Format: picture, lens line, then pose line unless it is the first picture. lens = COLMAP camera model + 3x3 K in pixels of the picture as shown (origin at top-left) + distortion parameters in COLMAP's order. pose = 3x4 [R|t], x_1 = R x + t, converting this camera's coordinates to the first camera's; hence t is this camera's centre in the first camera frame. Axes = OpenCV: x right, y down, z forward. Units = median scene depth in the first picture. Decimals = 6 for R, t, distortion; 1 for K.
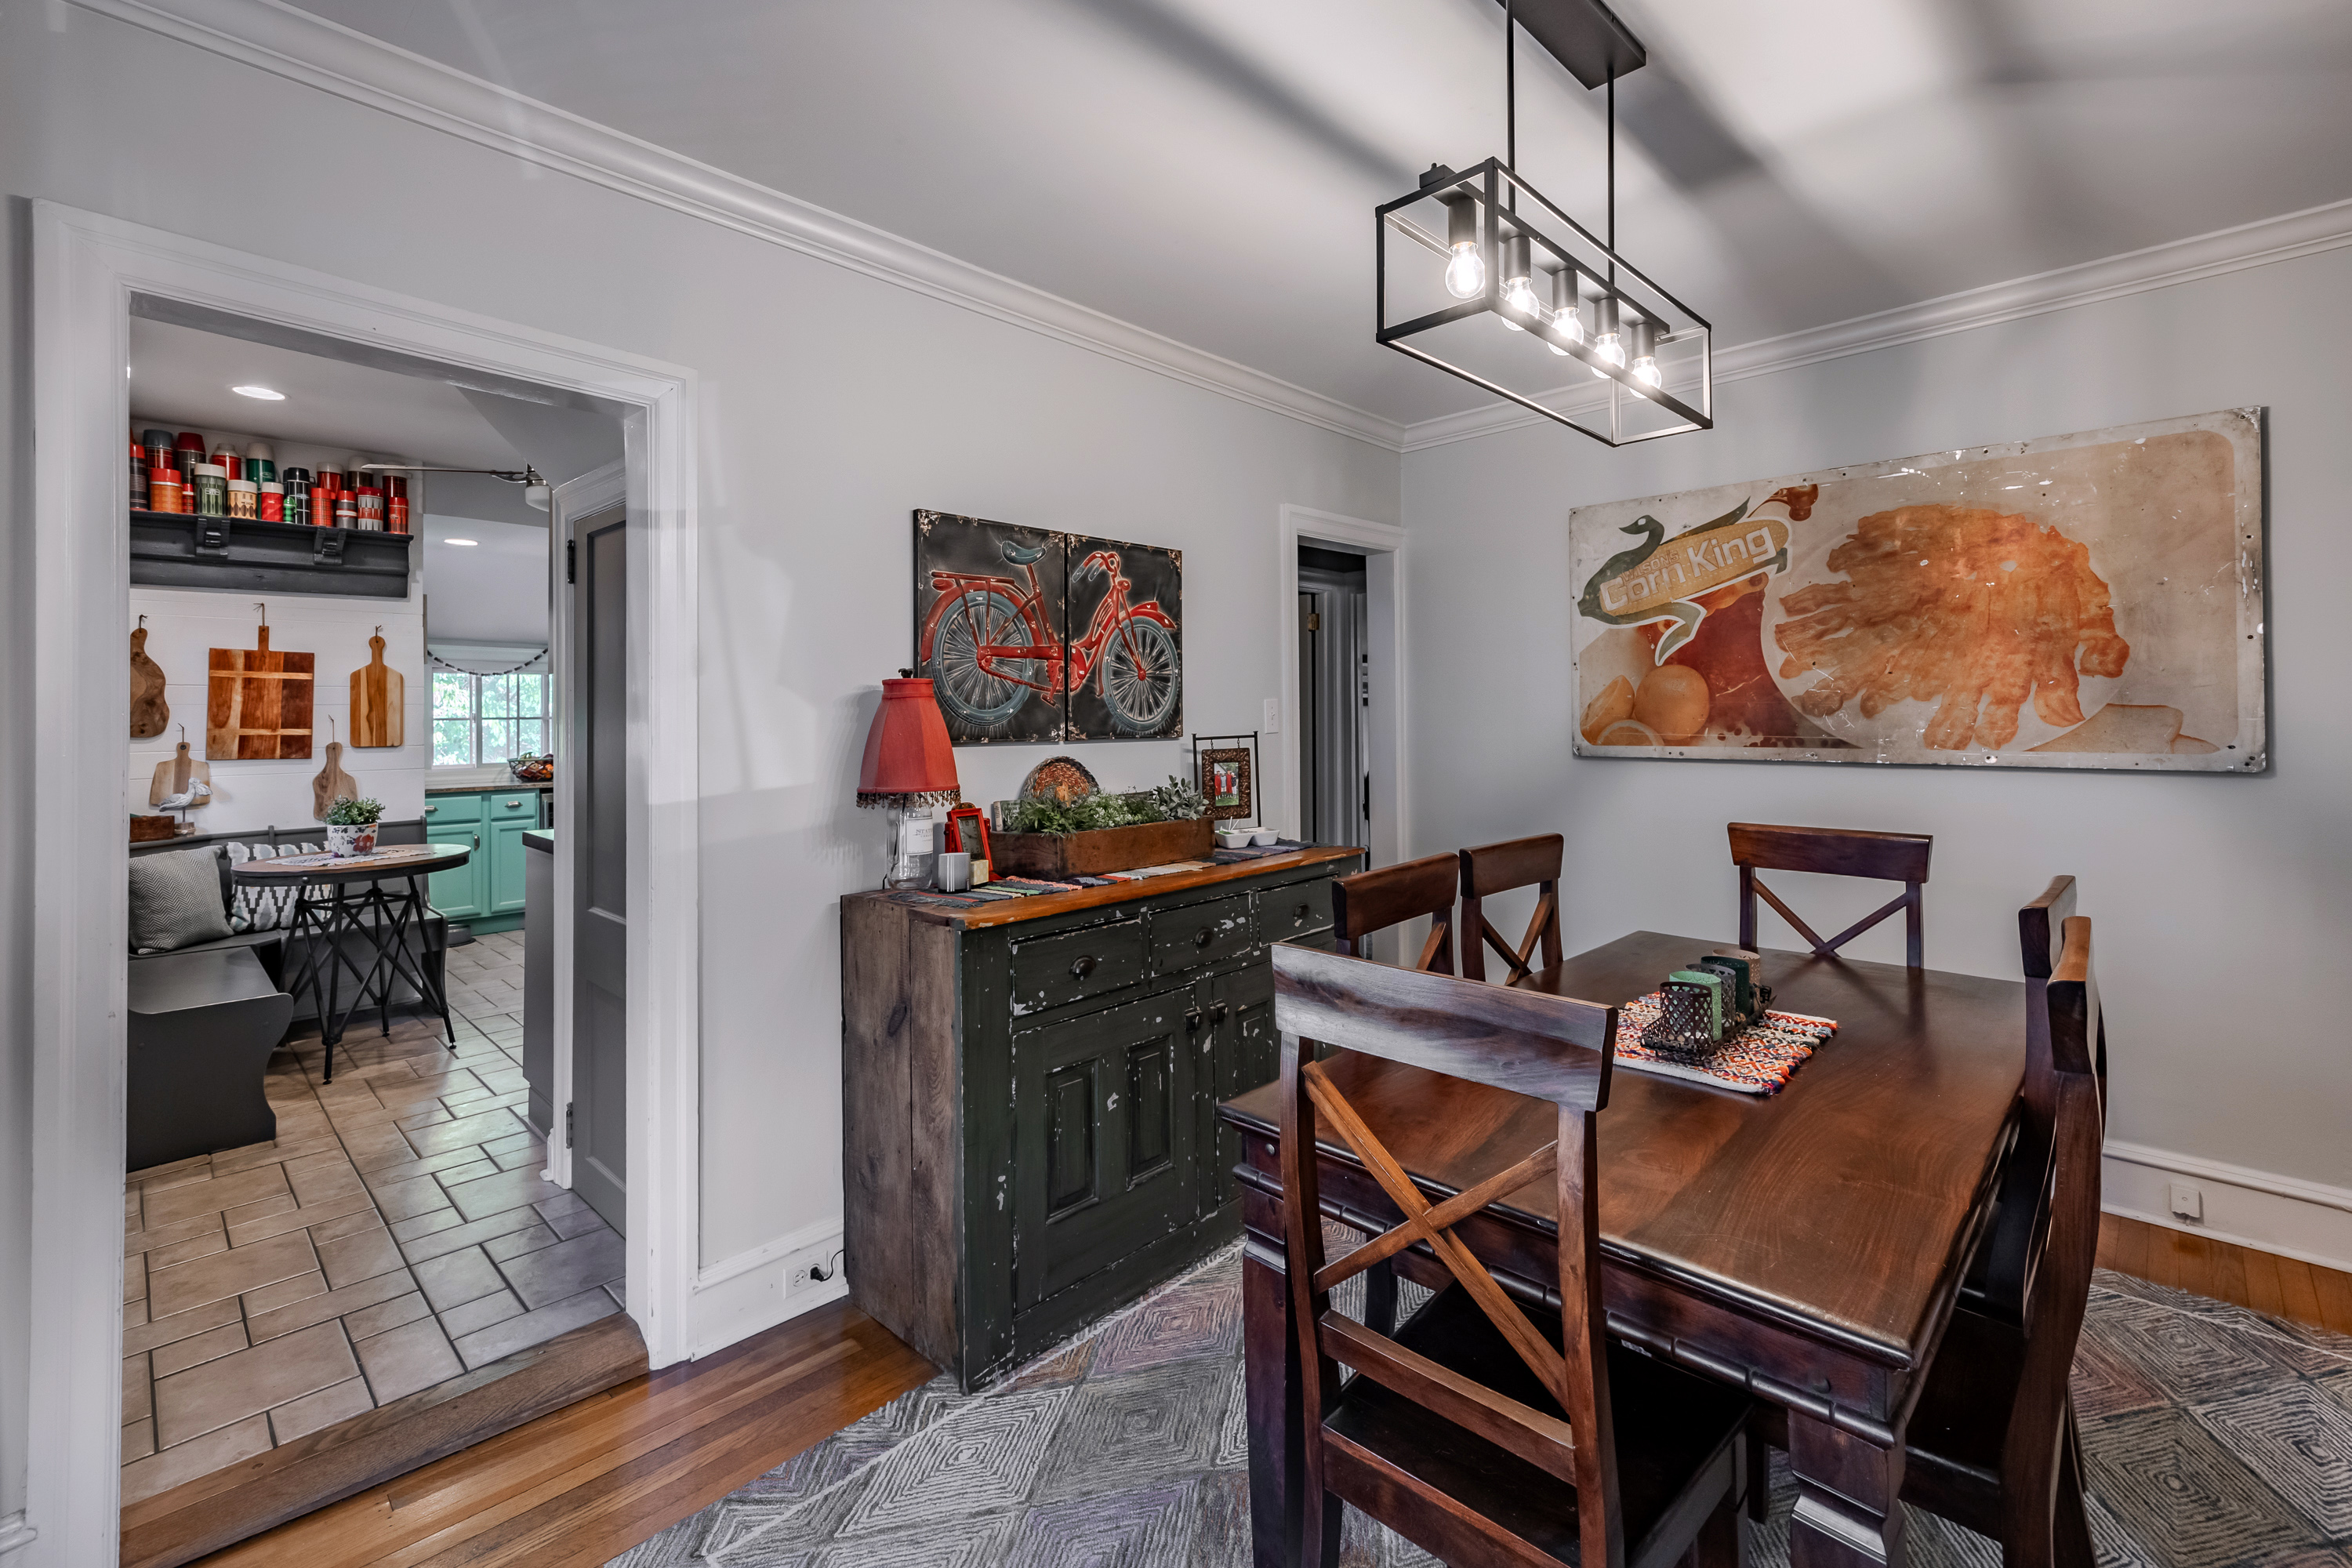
lens RADIAL K [[1029.1, 0, 1121.0], [0, 1029.1, 705.8], [0, 0, 1]] dist [0.019639, 0.001013]
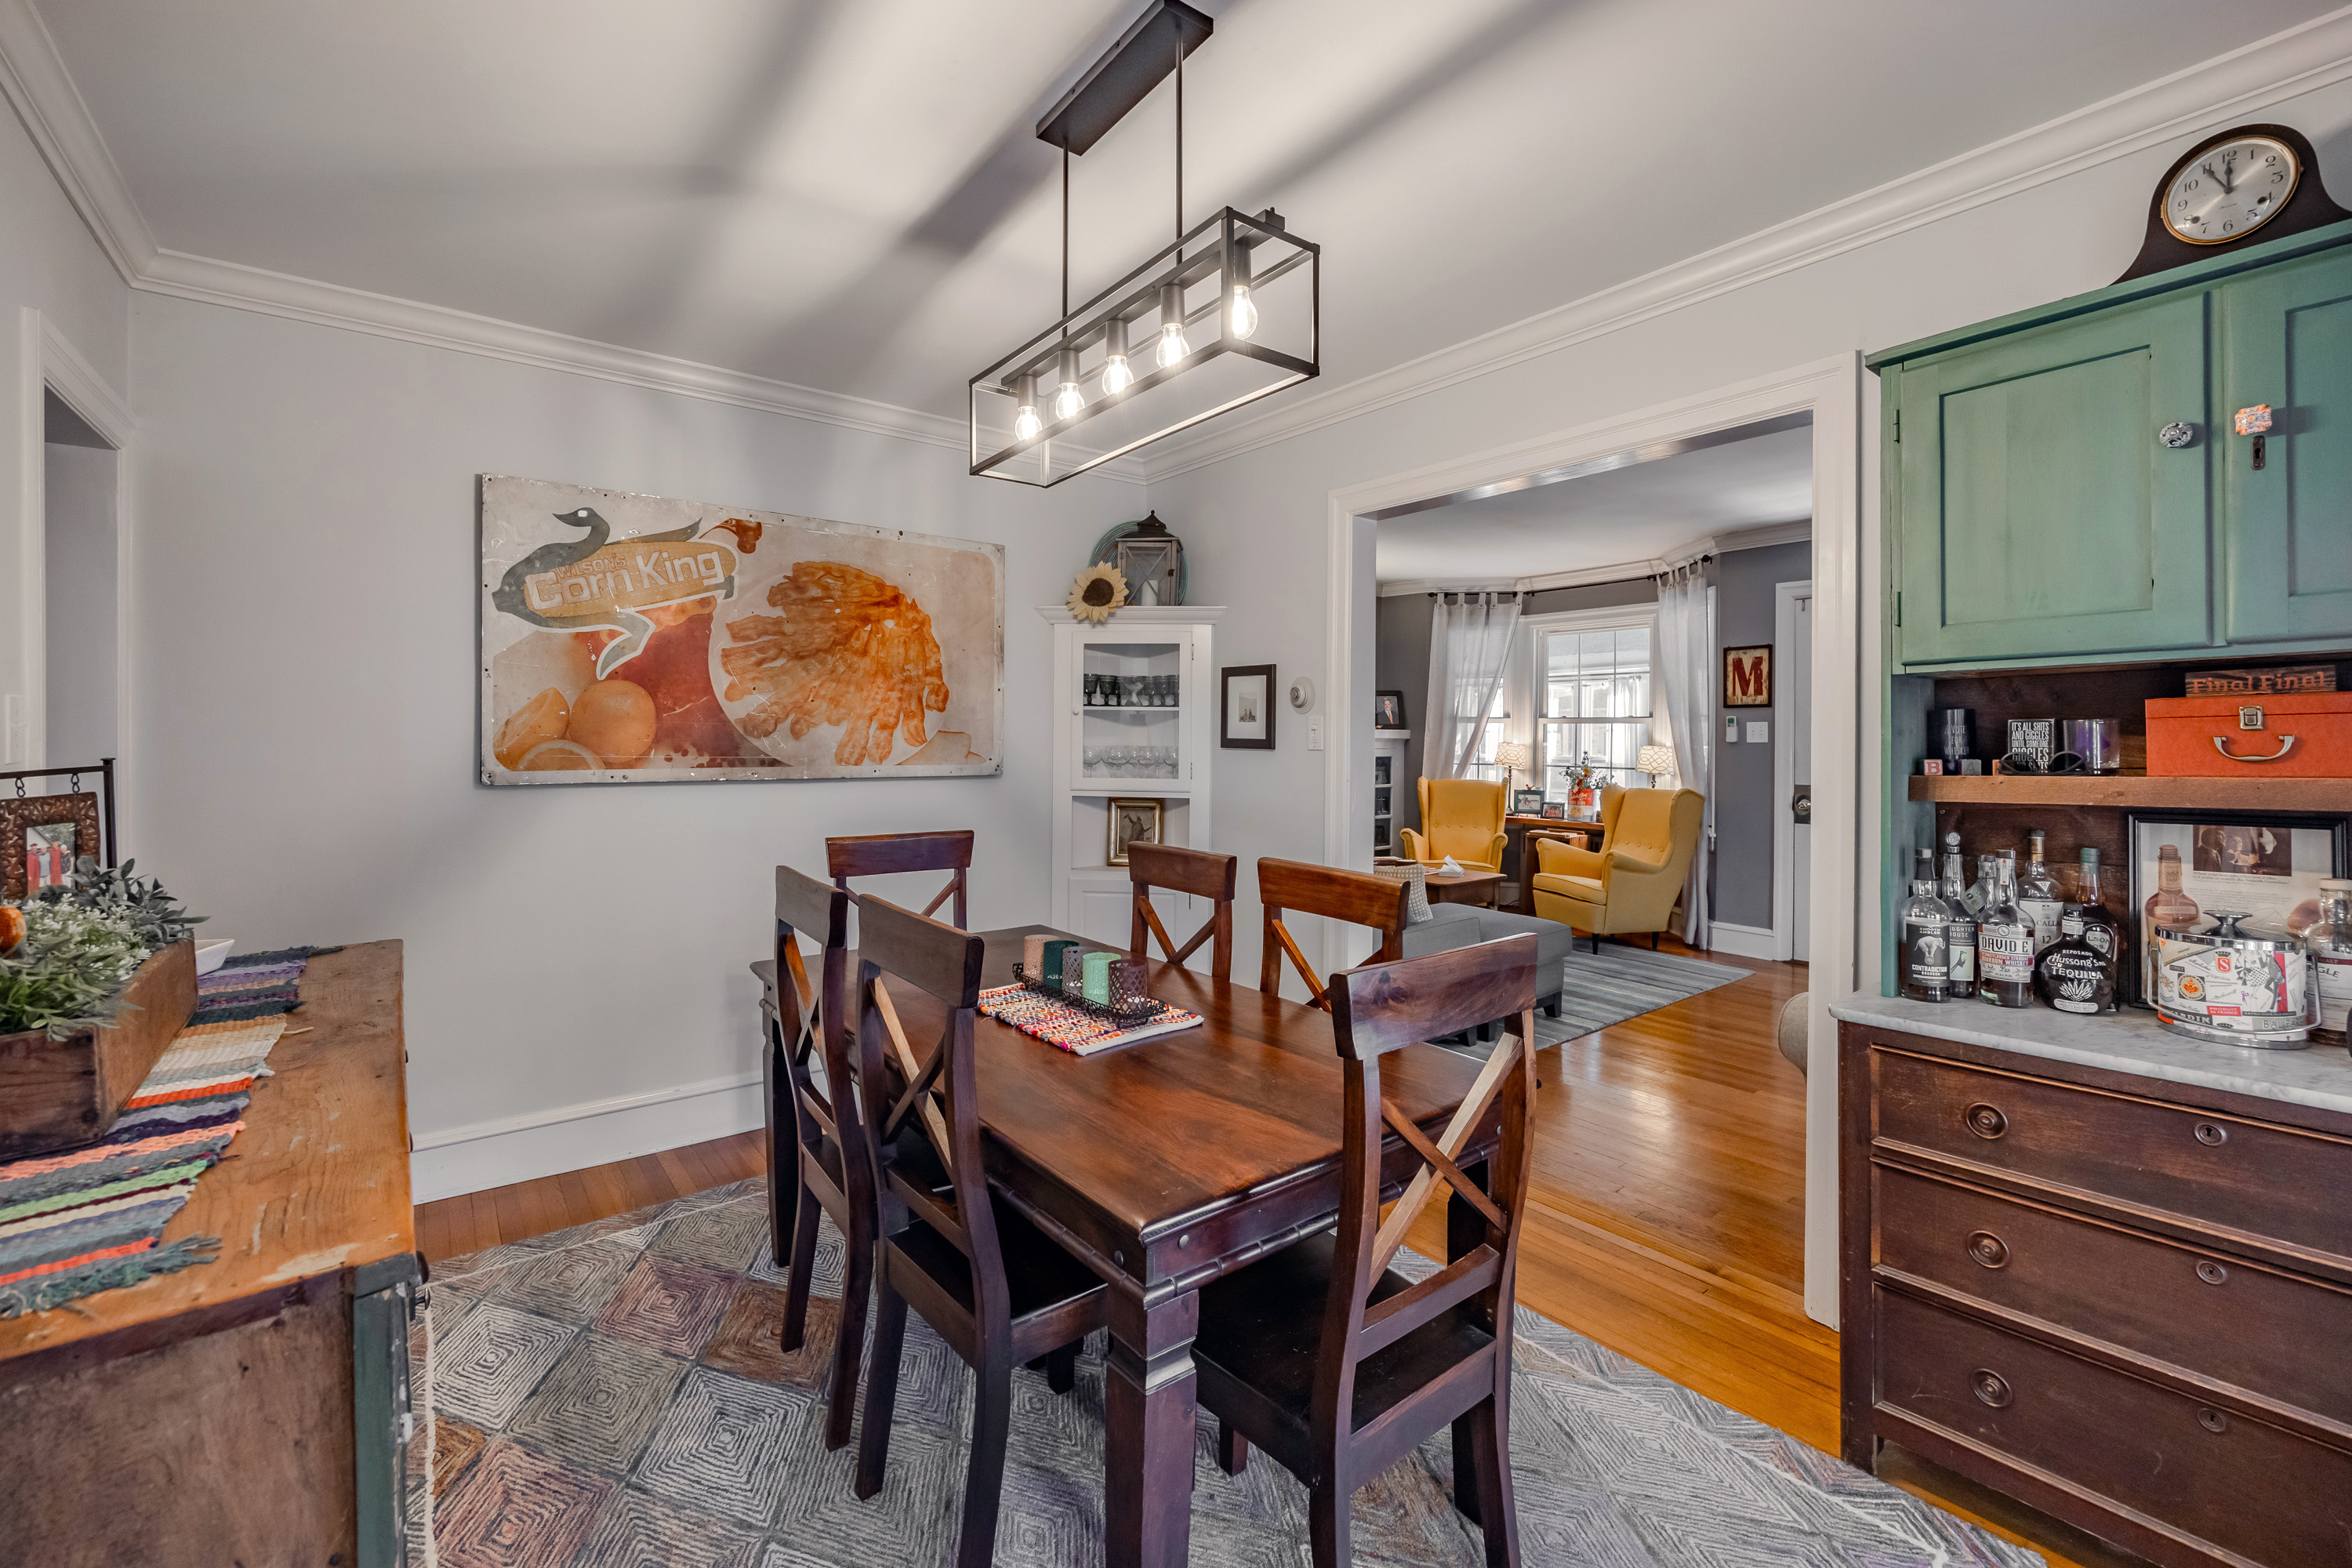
lens RADIAL K [[982.5, 0, 1230.5], [0, 982.5, 740.6], [0, 0, 1]] dist [0.002838, 0.001728]
pose [[0.104303, 0.005712, 0.994529, -0.288230], [-0.015352, 0.999874, -0.004132, 0.009590], [-0.994427, -0.014837, 0.104377, 0.396833]]
